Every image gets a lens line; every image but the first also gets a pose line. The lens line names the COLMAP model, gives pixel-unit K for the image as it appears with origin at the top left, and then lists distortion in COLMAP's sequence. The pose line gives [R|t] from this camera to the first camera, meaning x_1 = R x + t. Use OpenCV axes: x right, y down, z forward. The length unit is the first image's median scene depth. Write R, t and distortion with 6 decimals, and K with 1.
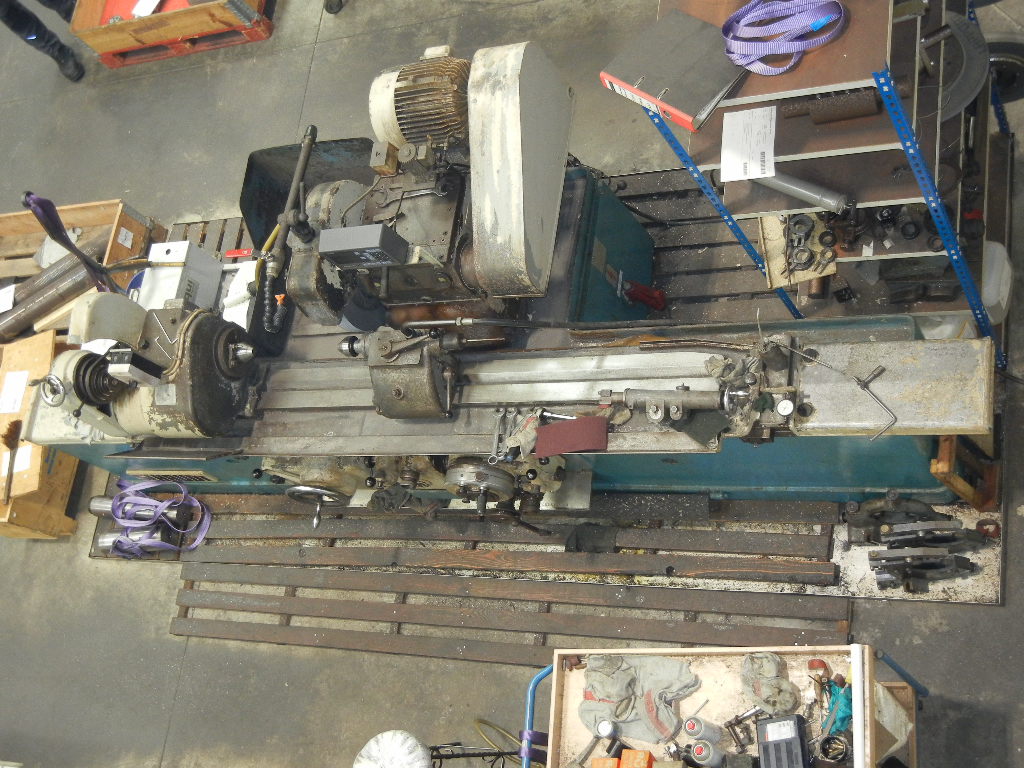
lens RADIAL K [[1285.0, 0, 512.0], [0, 1285.0, 384.0], [0, 0, 1]] dist [-0.025267, -0.043922]
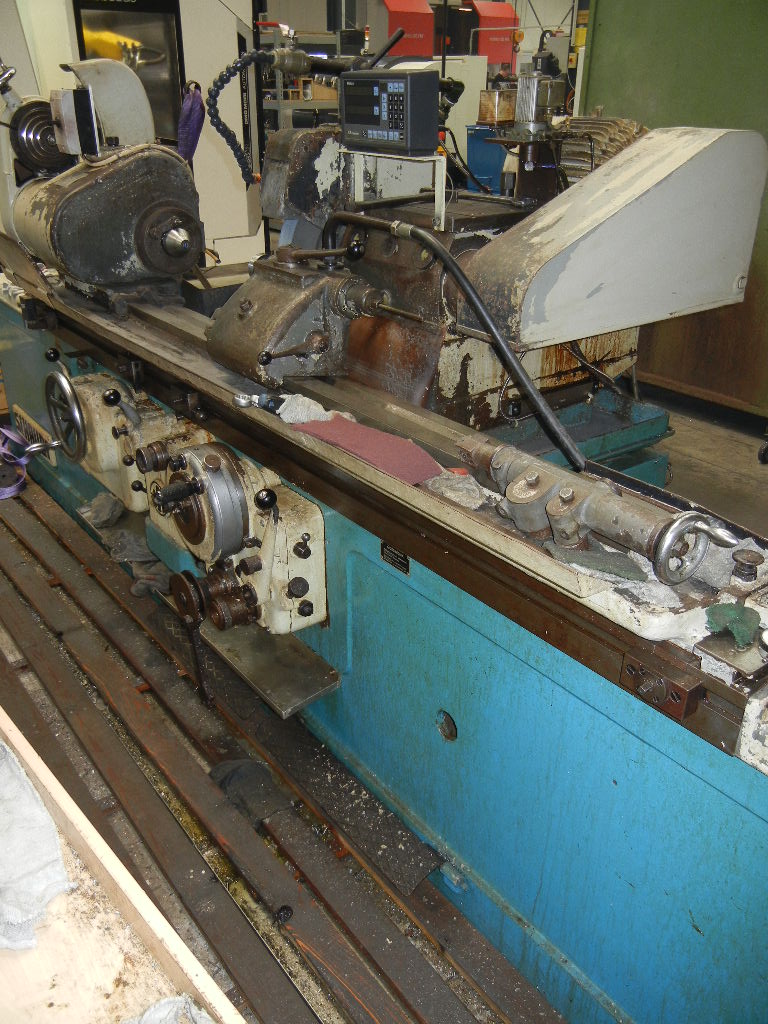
lens RADIAL K [[882.5, 0, 384.0], [0, 882.5, 512.0], [0, 0, 1]] dist [-0.002155, 0.003672]
pose [[0.643840, 0.677464, -0.355685, 0.165362], [-0.764440, 0.549352, -0.337407, 0.145430], [-0.033185, 0.489136, 0.871576, 0.604204]]
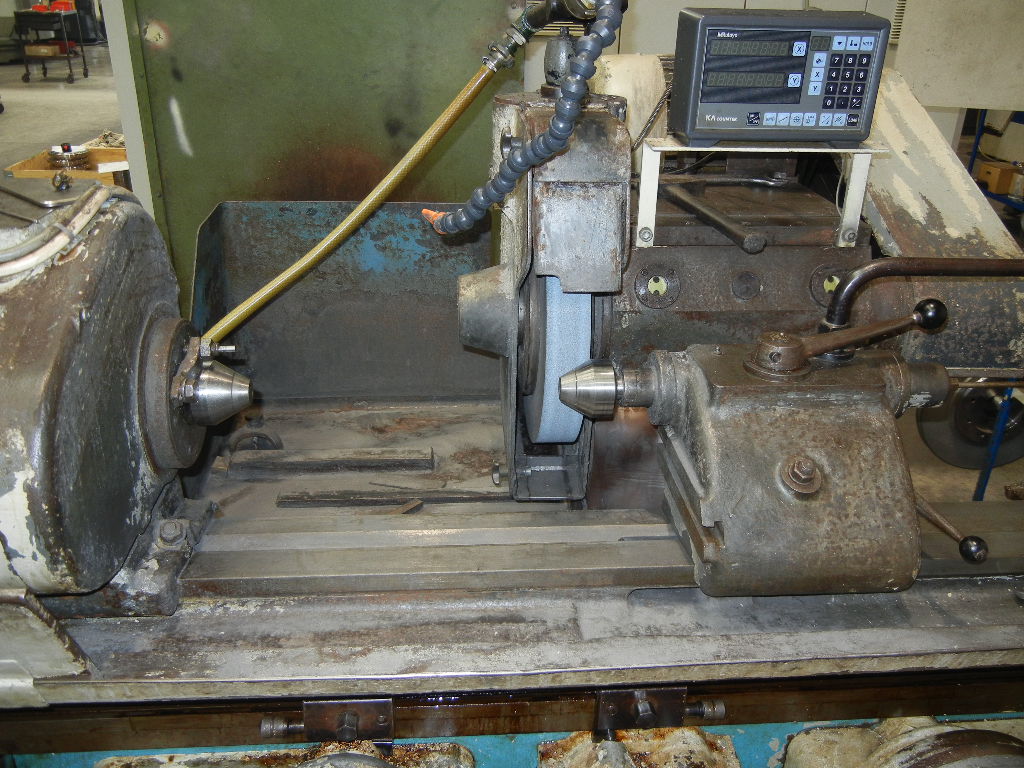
lens RADIAL K [[882.5, 0, 514.2], [0, 882.5, 389.6], [0, 0, 1]] dist [-0.002155, 0.003672]
pose [[0.857945, 0.336498, 0.388201, -0.227283], [0.034199, 0.716549, -0.696698, 0.135174], [-0.512602, 0.611004, 0.603252, 0.808425]]
